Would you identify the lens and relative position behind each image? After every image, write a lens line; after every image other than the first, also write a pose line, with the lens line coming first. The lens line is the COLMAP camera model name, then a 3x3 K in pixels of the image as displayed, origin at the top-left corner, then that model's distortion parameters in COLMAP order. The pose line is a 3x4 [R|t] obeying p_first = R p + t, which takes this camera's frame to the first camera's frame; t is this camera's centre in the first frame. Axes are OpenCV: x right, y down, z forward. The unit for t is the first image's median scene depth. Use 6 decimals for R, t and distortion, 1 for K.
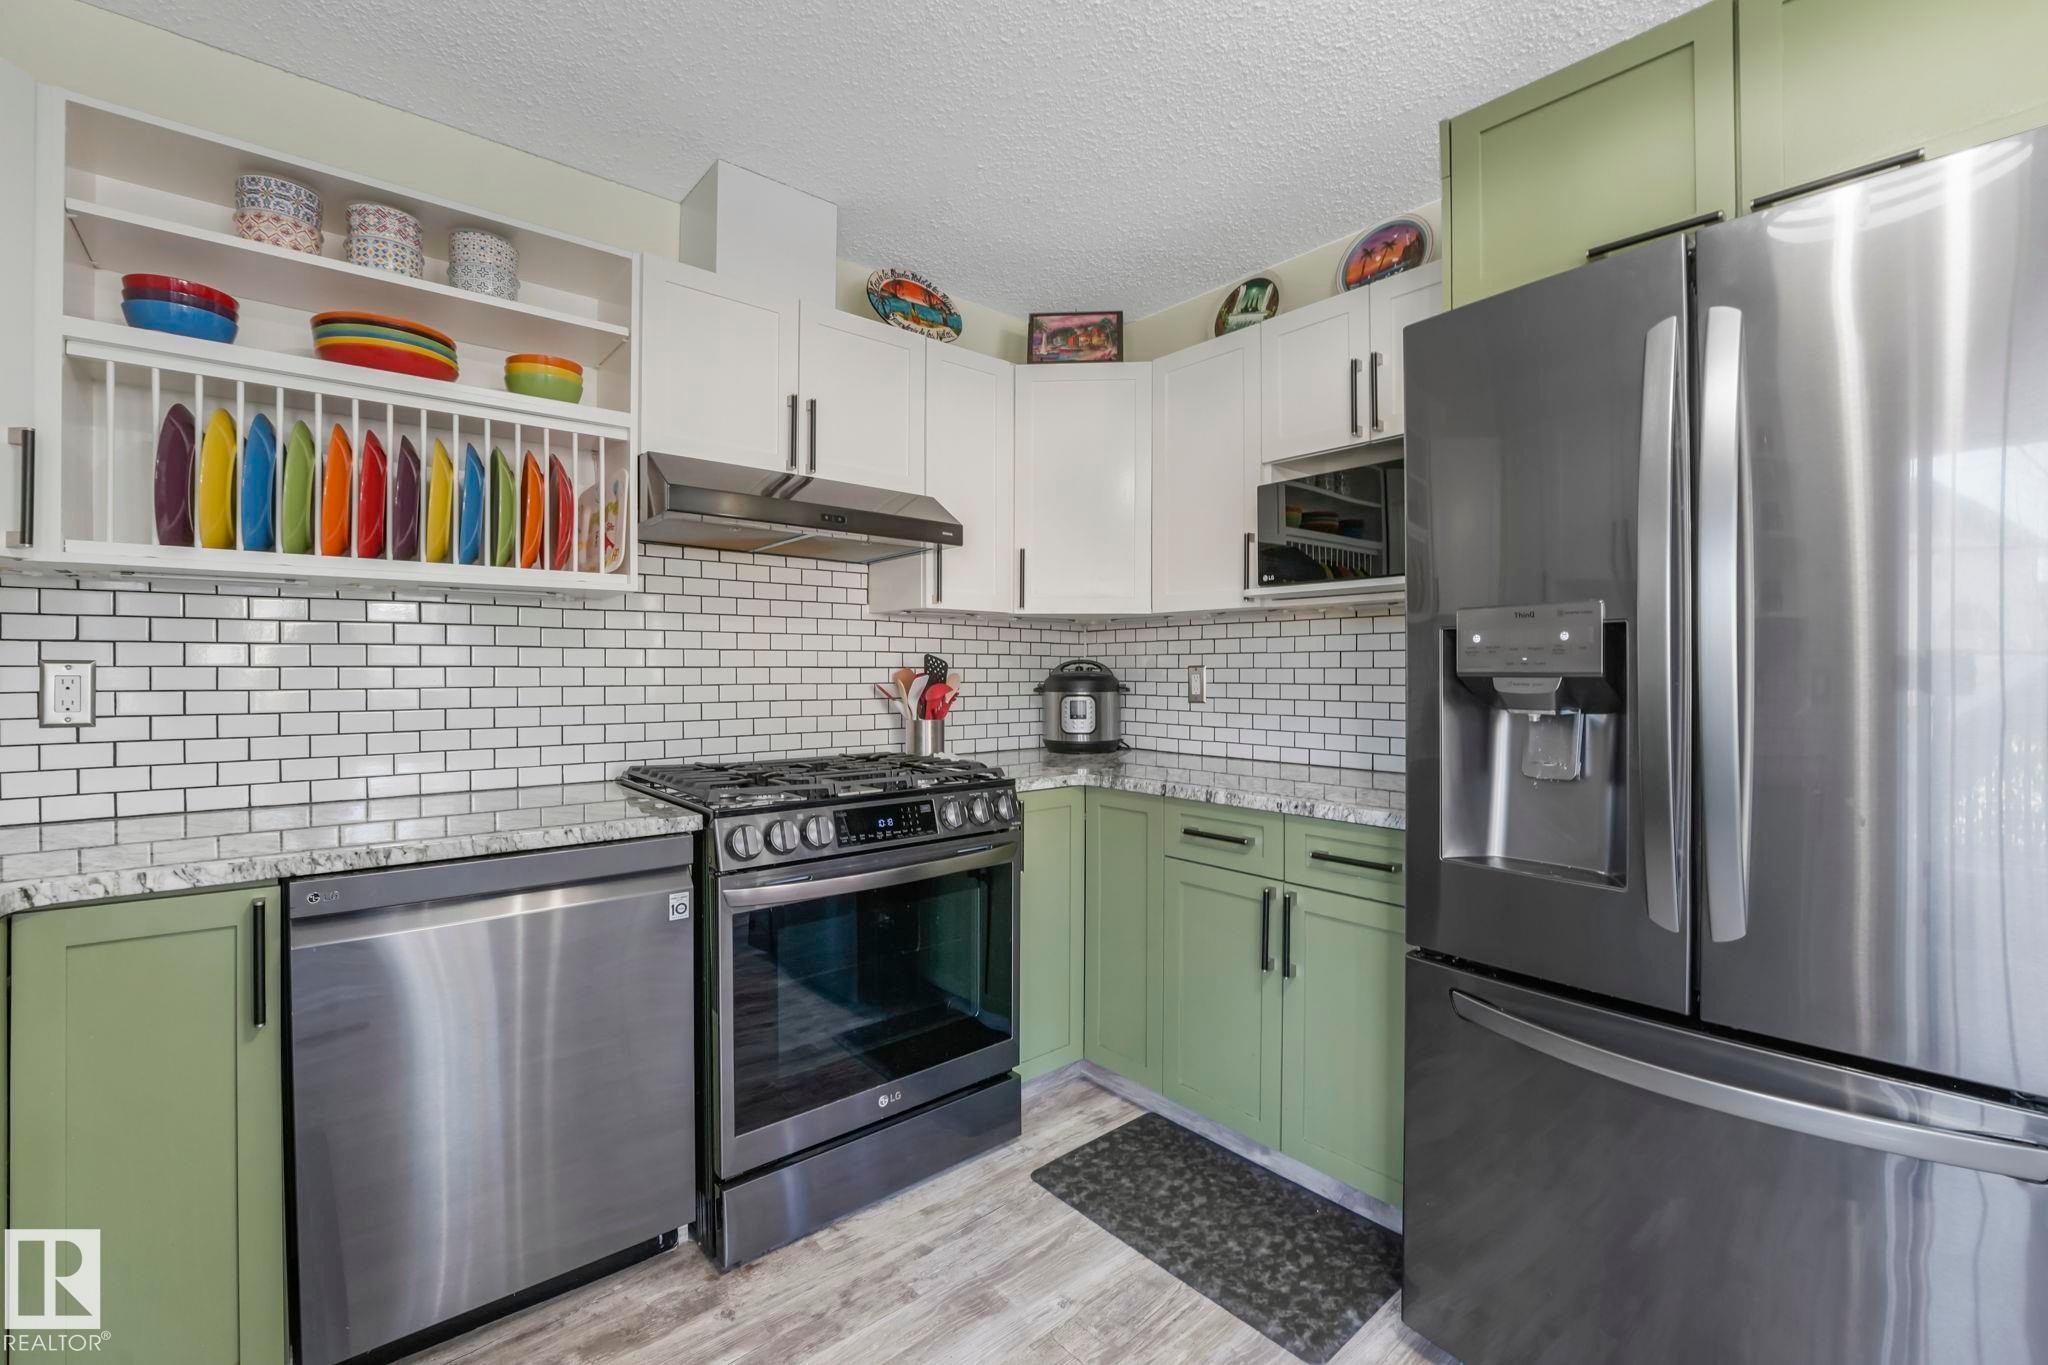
lens RADIAL K [[874.8, 0, 1026.2], [0, 874.8, 670.8], [0, 0, 1]] dist [-0.021009, 0.000028]
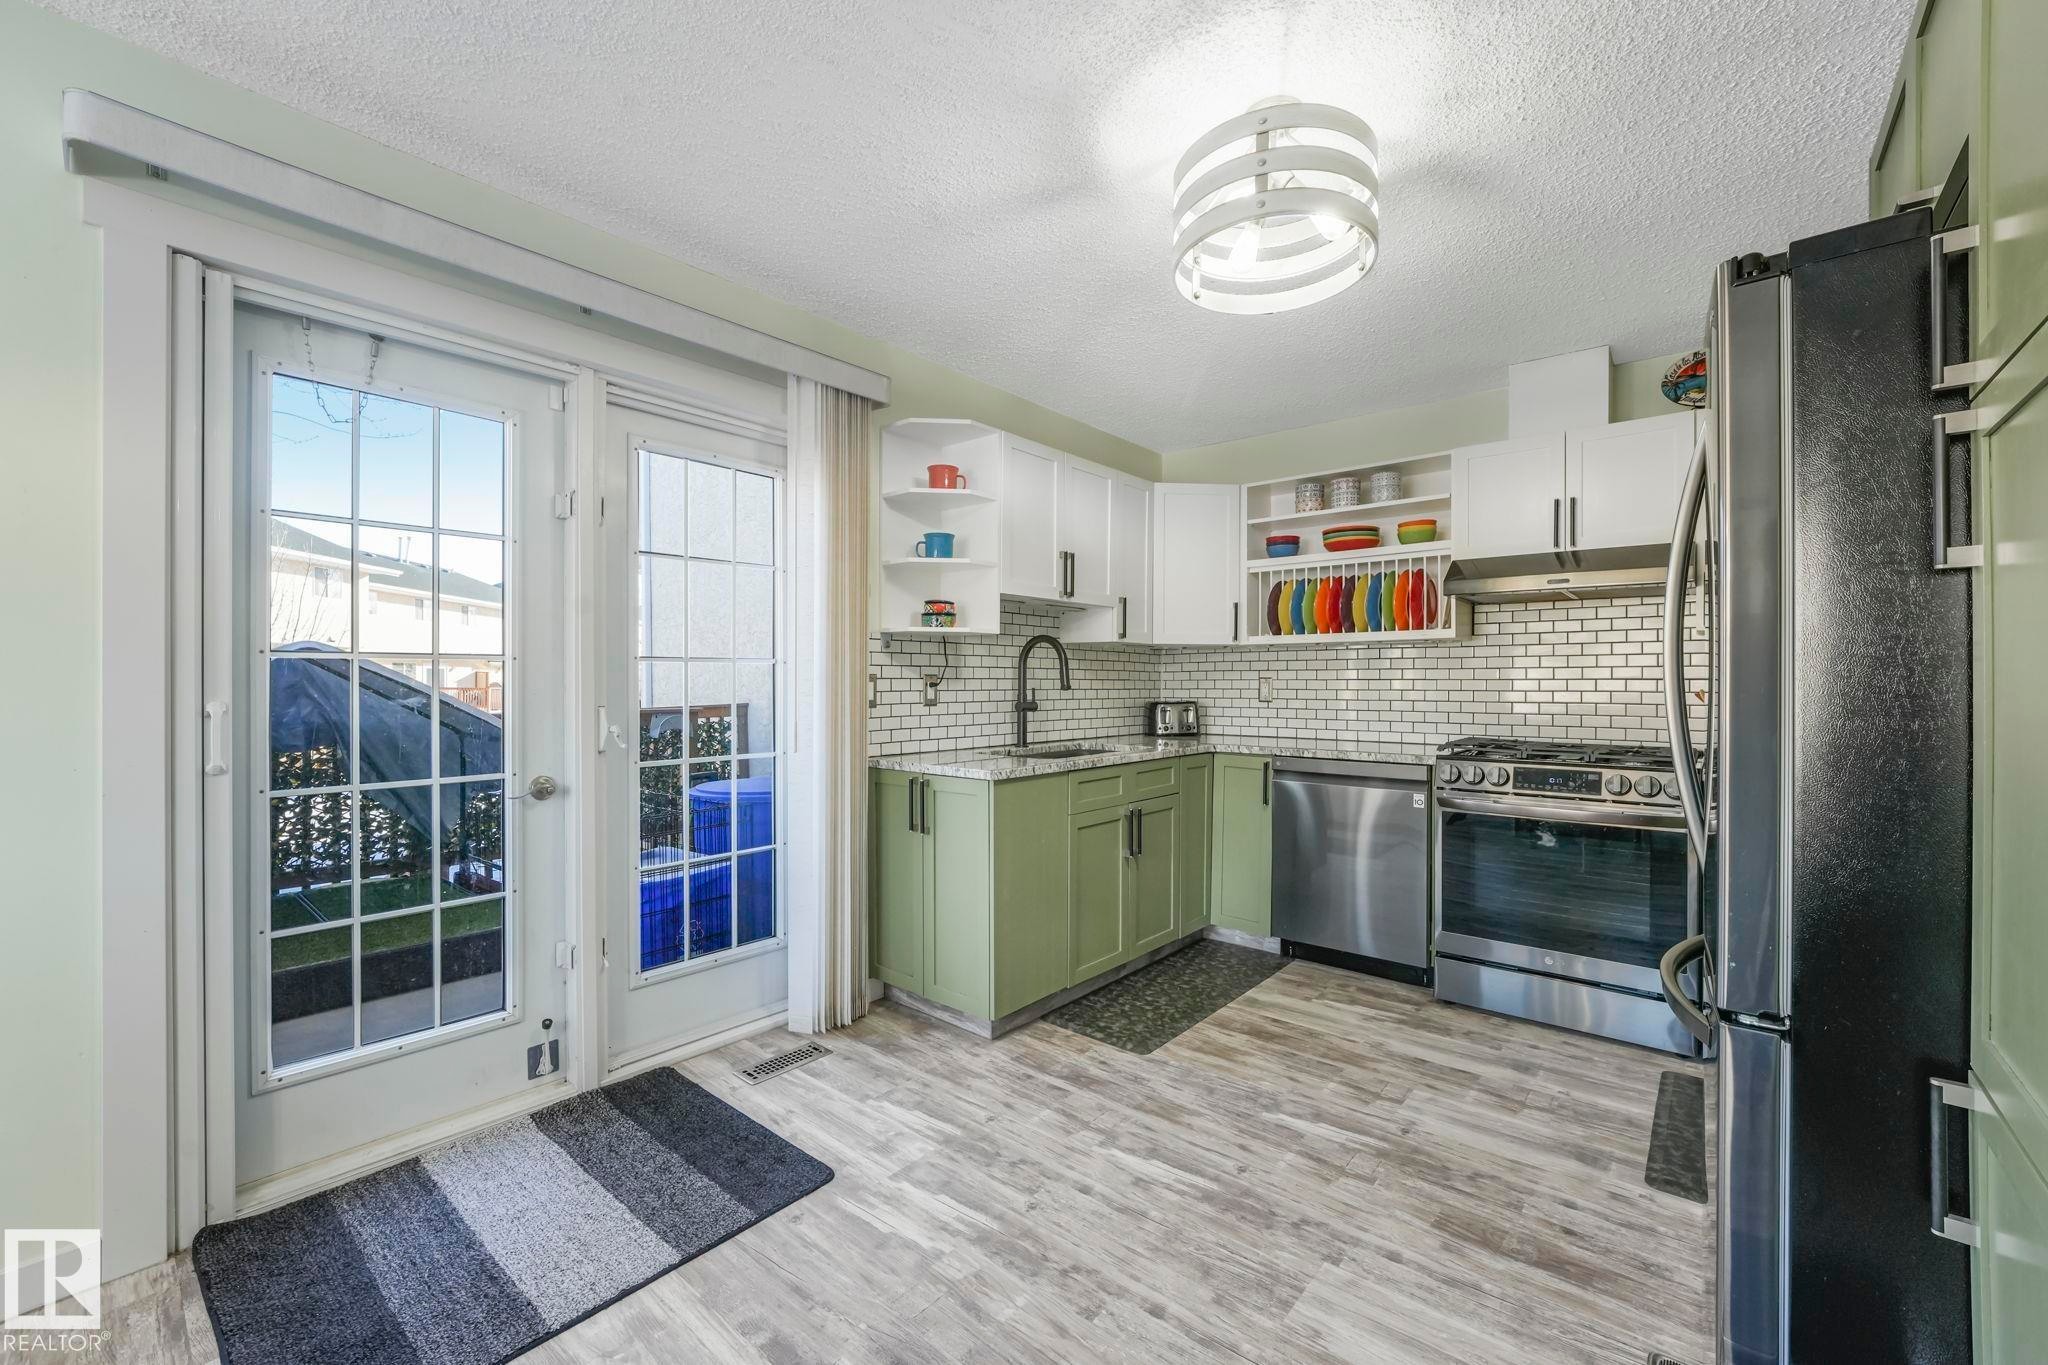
lens RADIAL K [[829.4, 0, 1023.1], [0, 829.4, 684.5], [0, 0, 1]] dist [-0.009368, -0.000467]
pose [[0.150582, 0.002902, -0.988593, 1.157245], [-0.003326, 0.999992, 0.002429, 0.005087], [0.988592, 0.002922, 0.150591, -0.146164]]
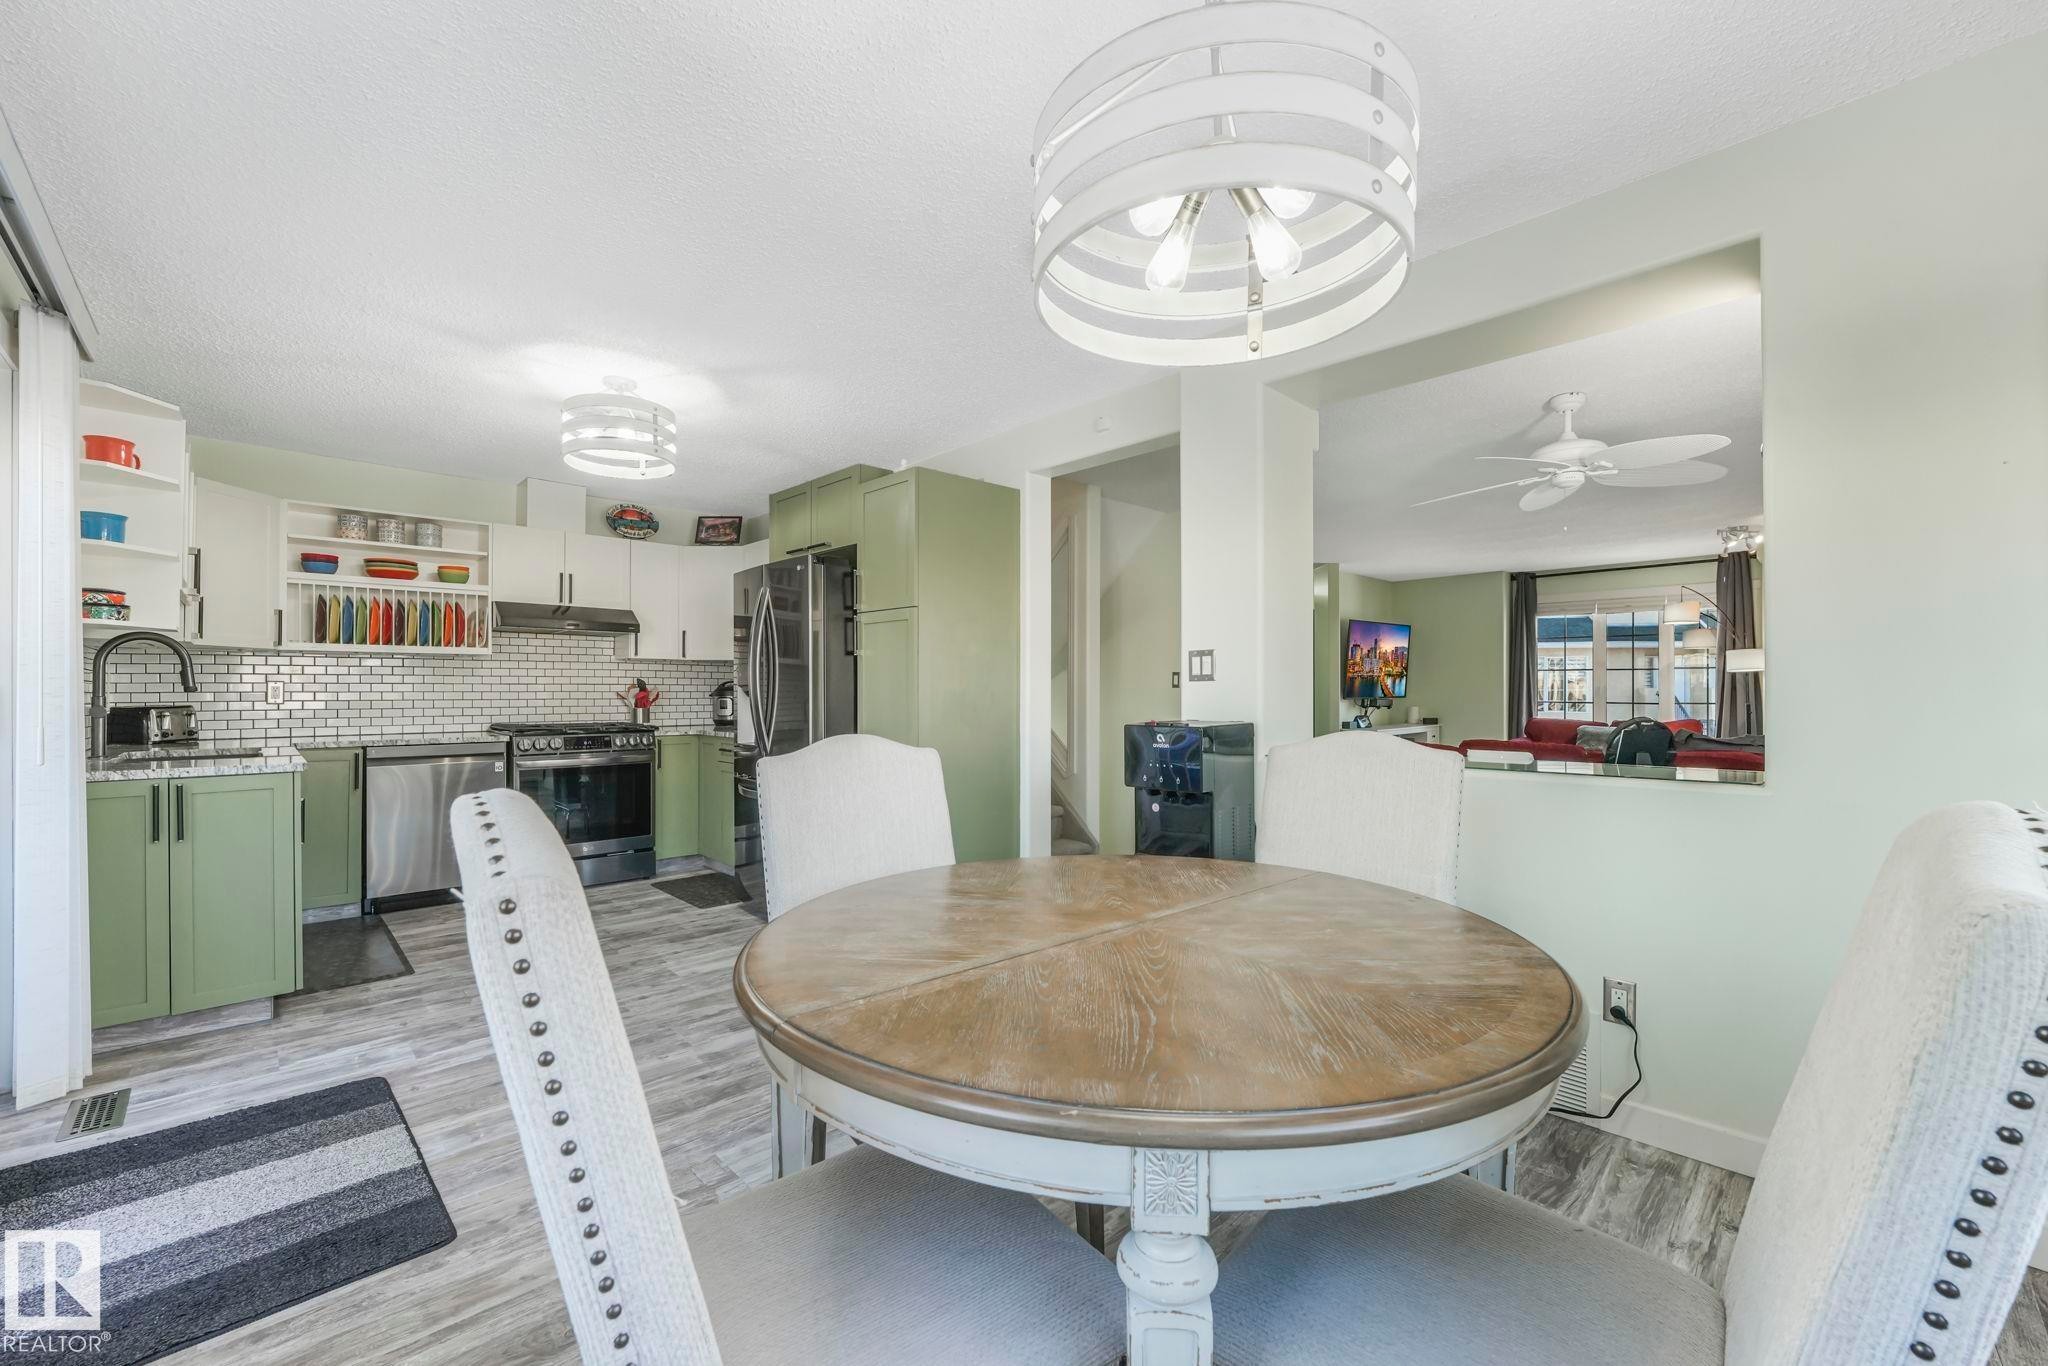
lens RADIAL K [[829.4, 0, 1023.1], [0, 829.4, 685.0], [0, 0, 1]] dist [-0.009368, -0.000467]
pose [[0.998271, -0.002125, 0.058740, 1.024803], [0.002599, 0.999965, -0.007992, 0.024378], [-0.058721, 0.008131, 0.998241, -1.601351]]
